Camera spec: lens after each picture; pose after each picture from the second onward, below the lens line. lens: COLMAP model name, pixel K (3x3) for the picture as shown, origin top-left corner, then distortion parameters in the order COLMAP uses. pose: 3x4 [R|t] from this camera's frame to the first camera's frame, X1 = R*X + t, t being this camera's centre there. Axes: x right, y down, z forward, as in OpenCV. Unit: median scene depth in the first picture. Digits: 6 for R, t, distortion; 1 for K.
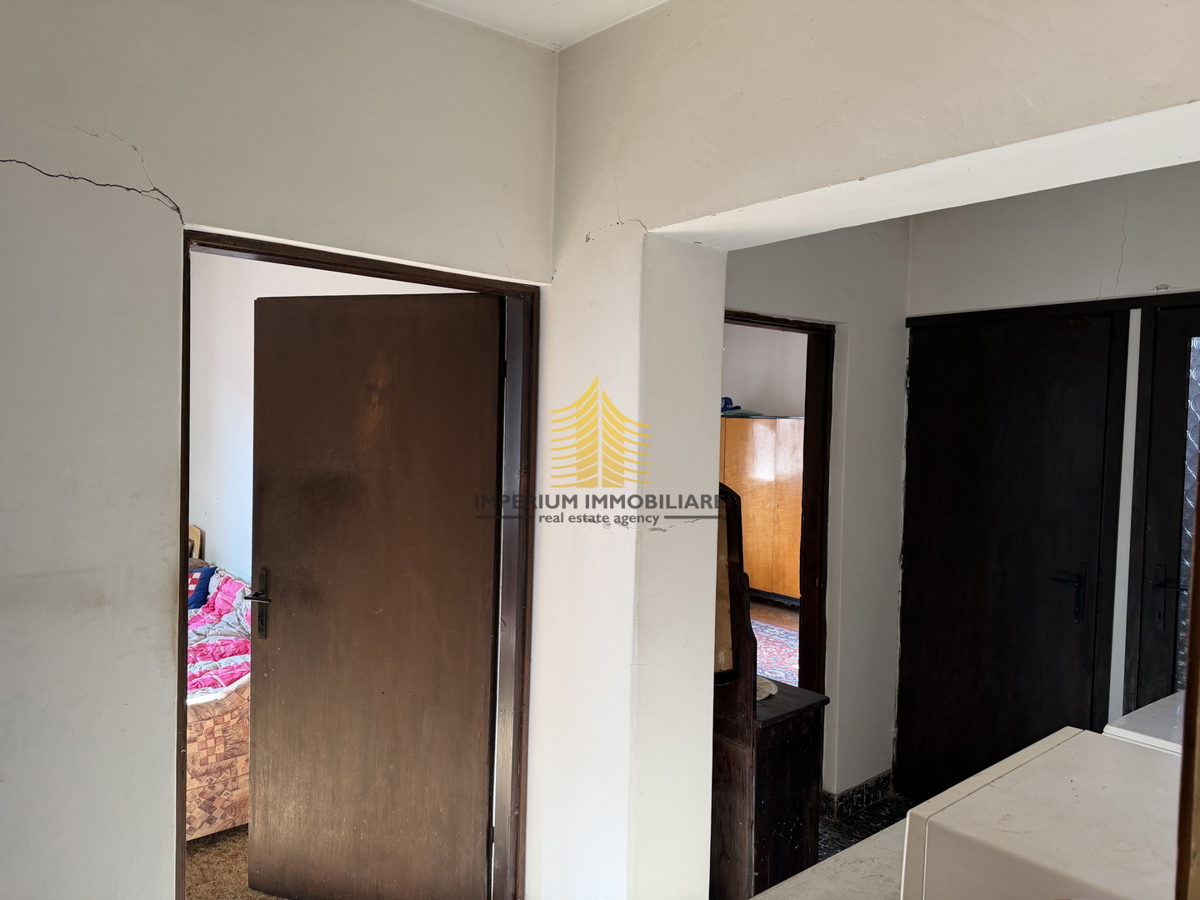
lens RADIAL K [[830.0, 0, 600.0], [0, 830.0, 450.0], [0, 0, 1]] dist [0.097890, -0.119456]
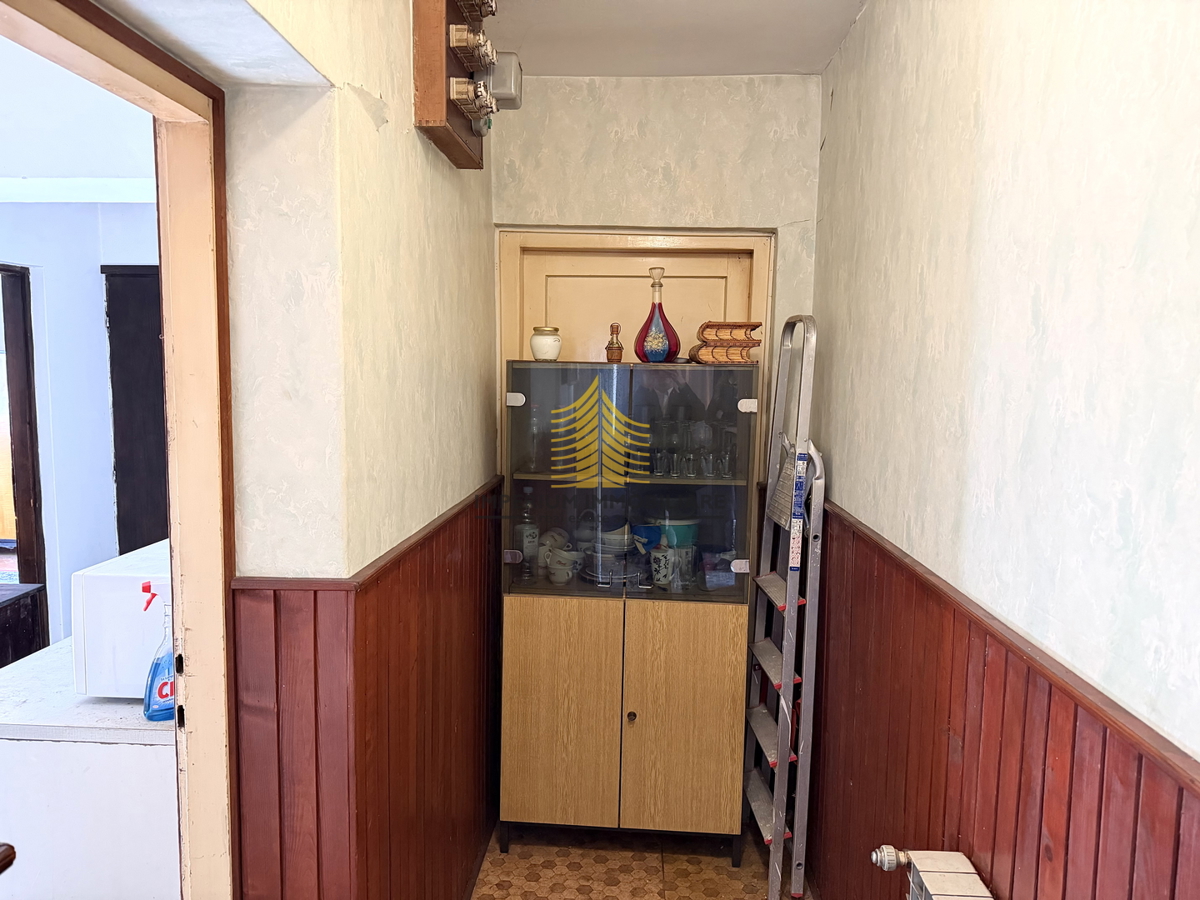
lens RADIAL K [[830.0, 0, 600.0], [0, 830.0, 450.0], [0, 0, 1]] dist [0.097890, -0.119456]
pose [[0.670900, -0.087208, 0.736402, -0.051196], [0.032702, 0.995574, 0.088107, 0.014449], [-0.740826, -0.035029, 0.670783, -0.289398]]
